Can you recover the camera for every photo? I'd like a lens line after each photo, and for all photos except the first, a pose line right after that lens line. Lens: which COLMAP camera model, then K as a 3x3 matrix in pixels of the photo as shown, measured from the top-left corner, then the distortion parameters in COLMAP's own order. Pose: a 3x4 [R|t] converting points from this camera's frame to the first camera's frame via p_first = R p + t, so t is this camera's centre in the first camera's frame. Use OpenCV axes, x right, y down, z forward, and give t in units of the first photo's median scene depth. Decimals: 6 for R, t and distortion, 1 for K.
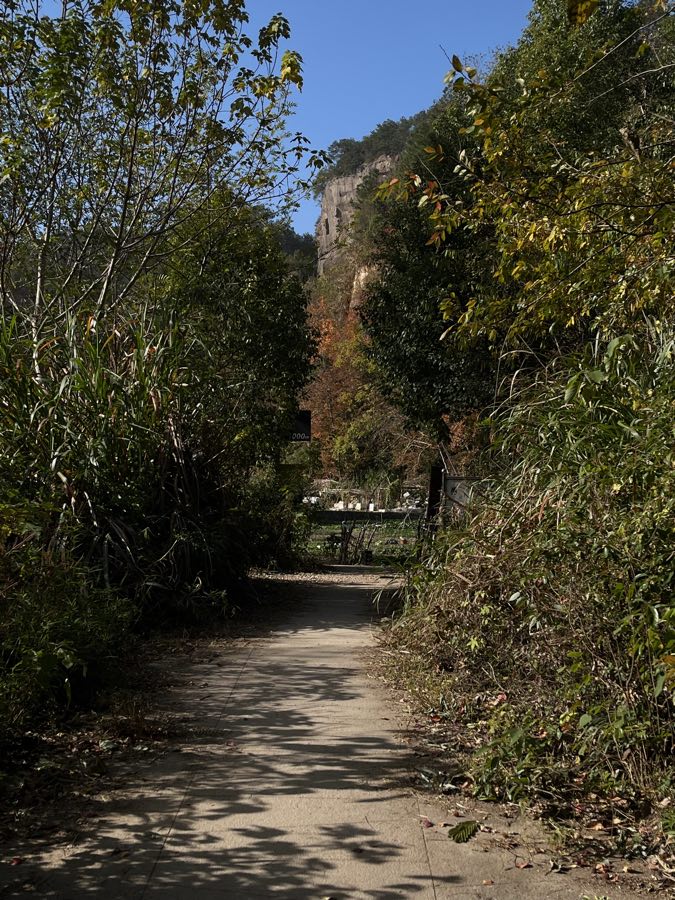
lens RADIAL K [[1387.7, 0, 337.5], [0, 1387.7, 450.0], [0, 0, 1]] dist [-0.024586, -0.043226]
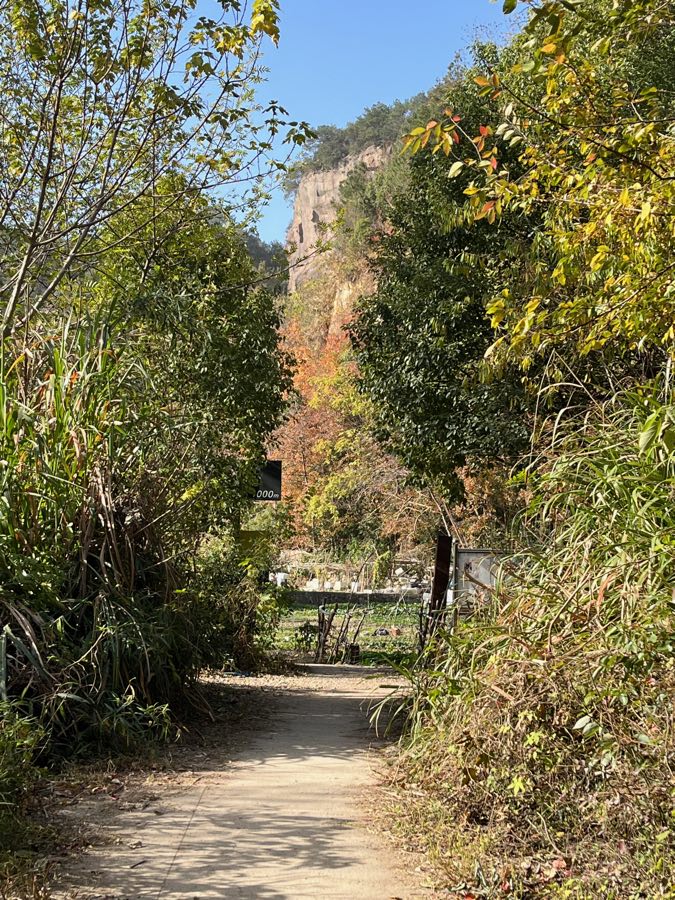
lens RADIAL K [[1352.7, 0, 338.4], [0, 1352.7, 408.6], [0, 0, 1]] dist [0.024414, -0.197189]
pose [[0.998448, 0.014302, 0.053826, -0.030327], [-0.010007, 0.996806, -0.079235, 0.001787], [-0.054787, 0.078573, 0.995402, 0.262653]]
